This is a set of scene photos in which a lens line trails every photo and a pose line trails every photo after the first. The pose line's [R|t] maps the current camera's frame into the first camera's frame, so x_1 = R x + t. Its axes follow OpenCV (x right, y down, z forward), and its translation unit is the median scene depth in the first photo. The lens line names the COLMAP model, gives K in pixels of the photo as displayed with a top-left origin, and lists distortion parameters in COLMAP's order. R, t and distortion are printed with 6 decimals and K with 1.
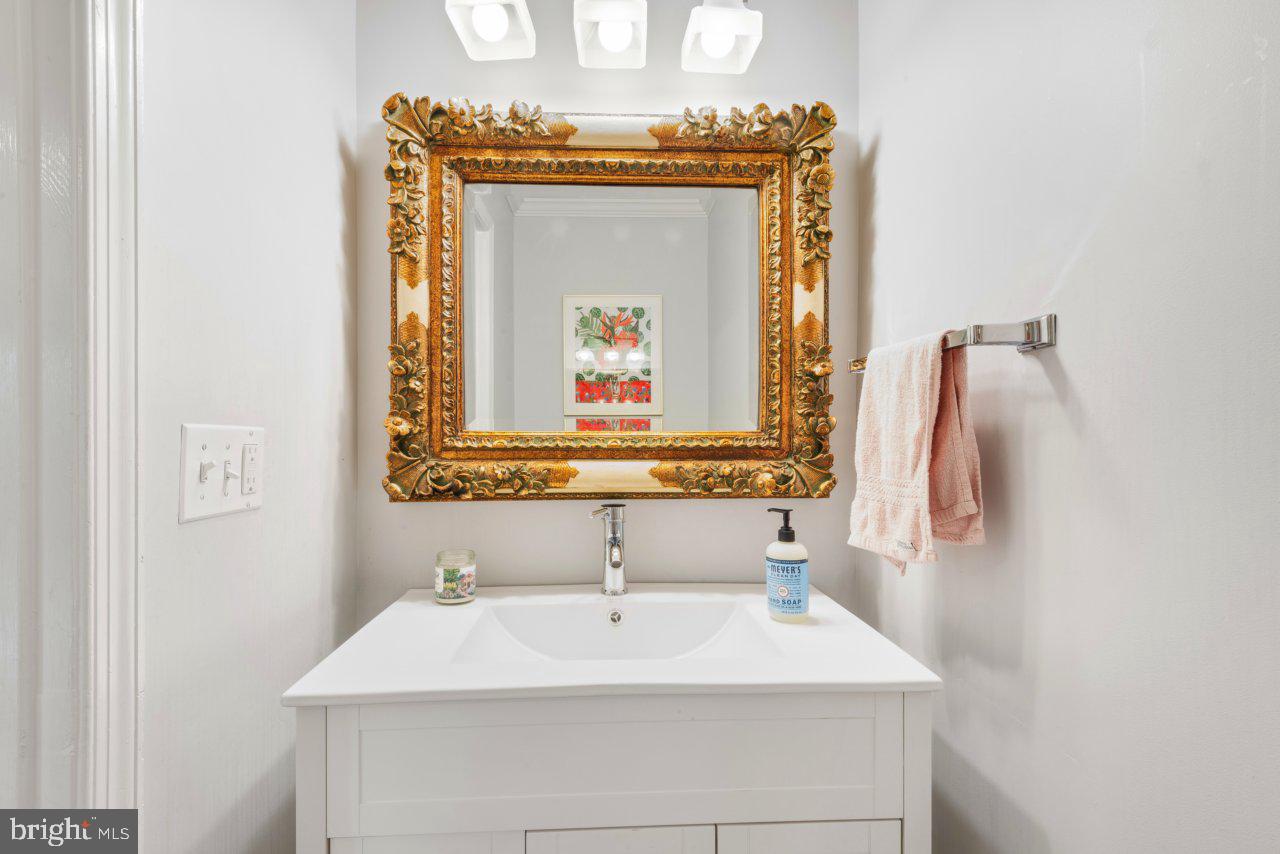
lens RADIAL K [[588.2, 0, 640.2], [0, 588.2, 437.4], [0, 0, 1]] dist [0.001454, -0.000015]
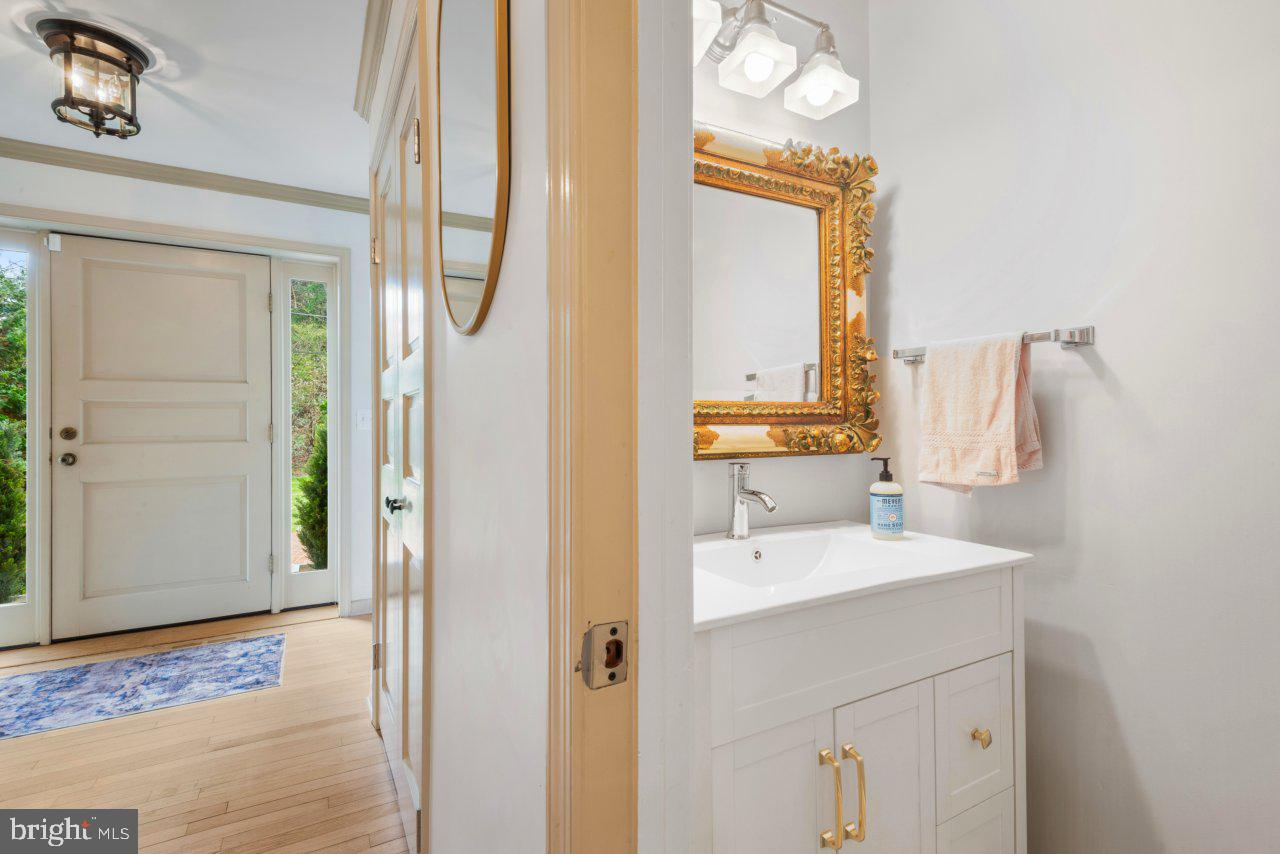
lens RADIAL K [[583.3, 0, 640.0], [0, 583.3, 427.0], [0, 0, 1]] dist [0.000608, 0.000025]
pose [[0.901925, -0.007592, 0.431826, -0.730479], [0.008951, 0.999959, -0.001116, 0.042467], [-0.431800, 0.004872, 0.901956, 0.034429]]
